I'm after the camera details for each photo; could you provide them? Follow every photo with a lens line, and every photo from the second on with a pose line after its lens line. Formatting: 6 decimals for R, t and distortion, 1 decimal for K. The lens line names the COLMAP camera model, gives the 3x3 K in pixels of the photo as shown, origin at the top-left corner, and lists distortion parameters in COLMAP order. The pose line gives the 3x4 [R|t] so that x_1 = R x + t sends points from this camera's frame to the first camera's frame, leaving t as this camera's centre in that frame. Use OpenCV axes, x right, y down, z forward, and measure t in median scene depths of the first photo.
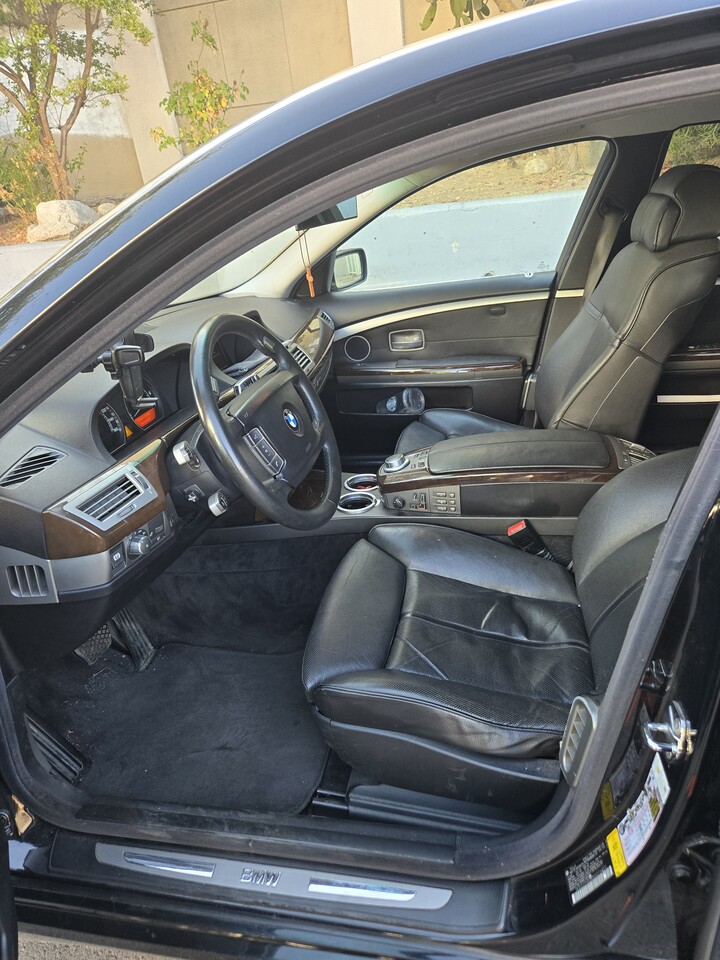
lens RADIAL K [[643.6, 0, 360.0], [0, 643.6, 480.0], [0, 0, 1]] dist [0.023964, -0.000589]
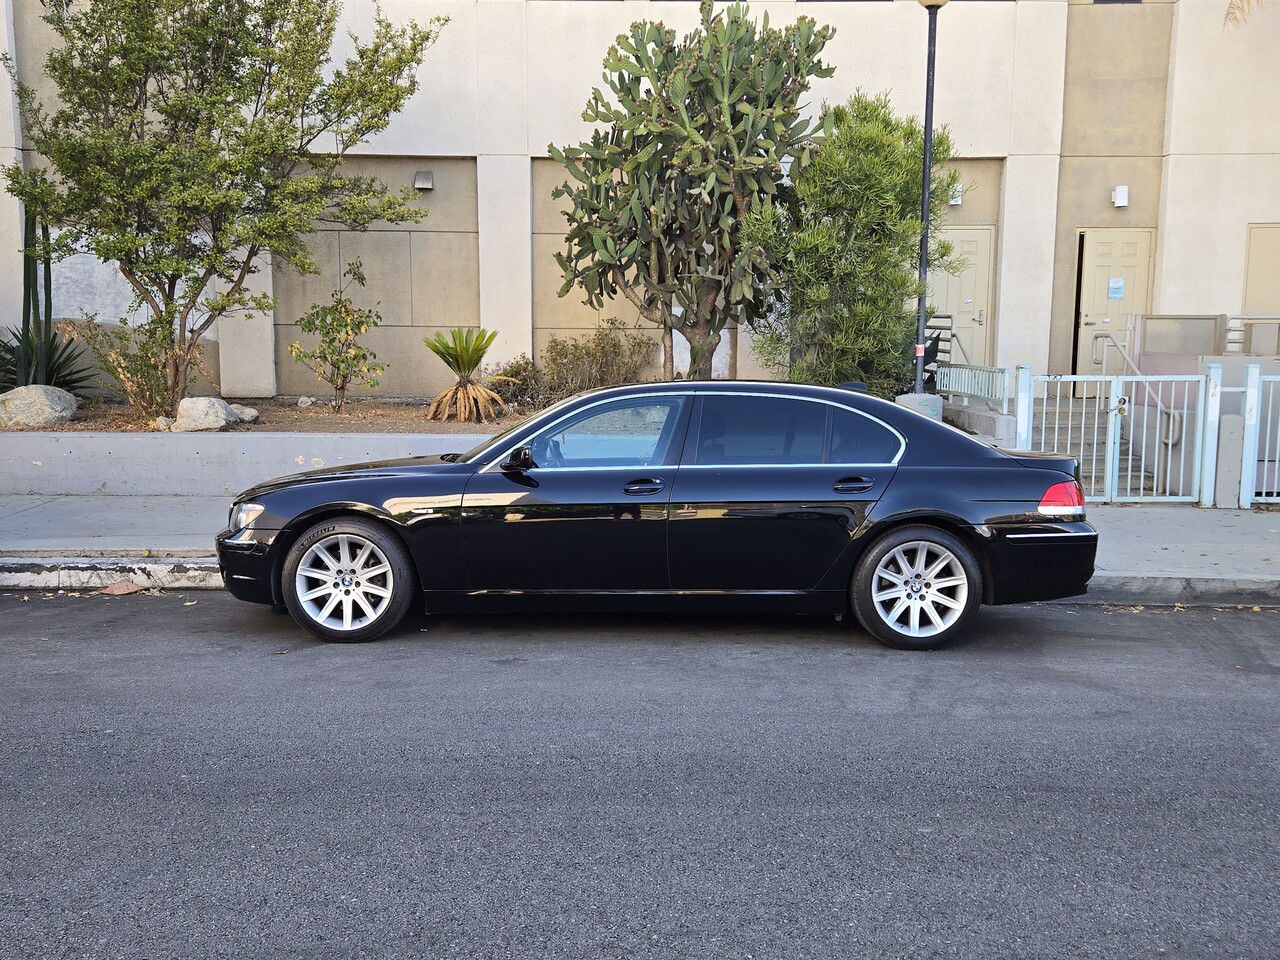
lens RADIAL K [[858.1, 0, 640.0], [0, 858.1, 480.0], [0, 0, 1]] dist [0.023964, -0.000589]
pose [[0.972338, 0.089160, 0.215893, -0.059948], [-0.006201, 0.933808, -0.357720, 0.134649], [-0.233497, 0.346486, 0.908530, -0.272795]]
